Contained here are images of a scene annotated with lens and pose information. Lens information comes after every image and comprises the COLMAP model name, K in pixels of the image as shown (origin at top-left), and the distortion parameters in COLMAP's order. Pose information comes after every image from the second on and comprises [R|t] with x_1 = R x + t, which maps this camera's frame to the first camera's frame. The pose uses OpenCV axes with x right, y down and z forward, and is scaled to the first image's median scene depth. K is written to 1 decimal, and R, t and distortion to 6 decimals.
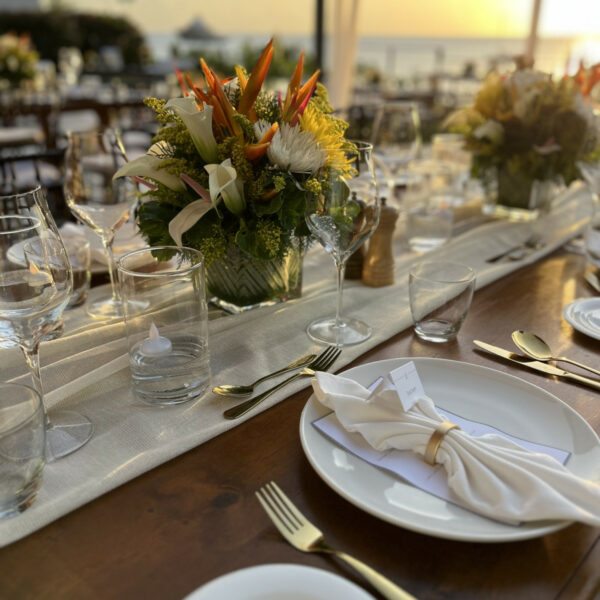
lens RADIAL K [[584.8, 0, 300.0], [0, 584.8, 300.0], [0, 0, 1]] dist [0.014408, 0.005478]
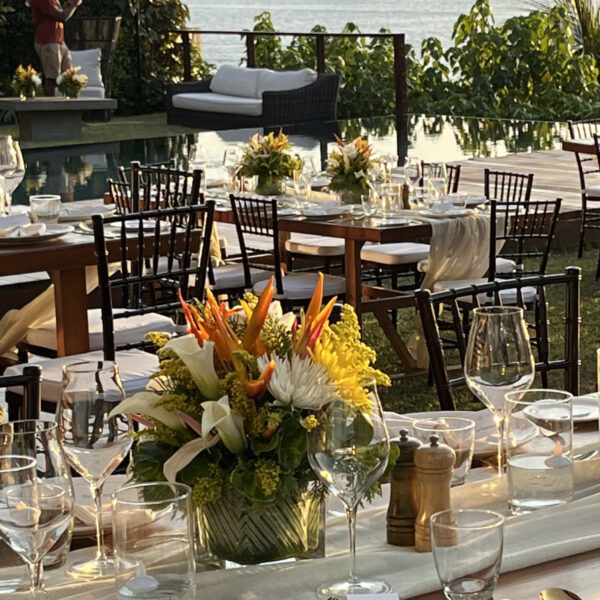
lens RADIAL K [[2073.7, 0, 320.4], [0, 2073.7, 300.4], [0, 0, 1]] dist [0.241422, -0.939909]
pose [[0.984383, -0.015911, -0.175320, 0.599131], [-0.029094, 0.967508, -0.251161, 0.437832], [0.173620, 0.252339, 0.951935, -2.150641]]
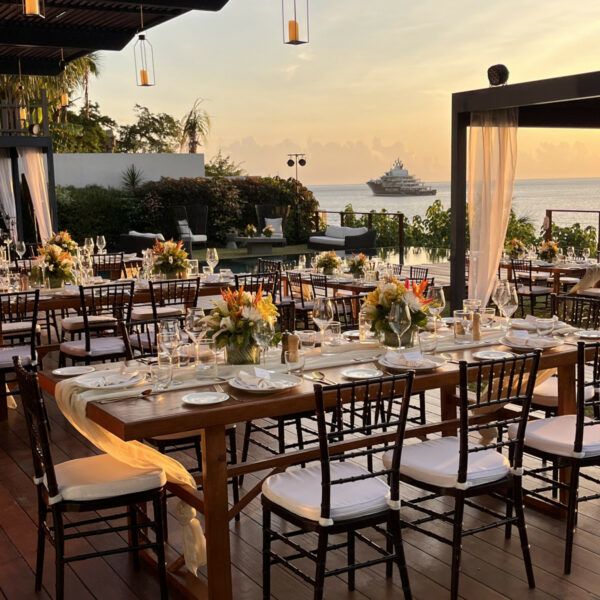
lens RADIAL K [[911.4, 0, 300.0], [0, 911.4, 300.0], [0, 0, 1]] dist [0.141461, -0.023733]
pose [[0.960693, 0.001778, -0.277607, 1.670320], [-0.081309, 0.957930, -0.275242, 1.050742], [0.265439, 0.286995, 0.920421, -3.650362]]
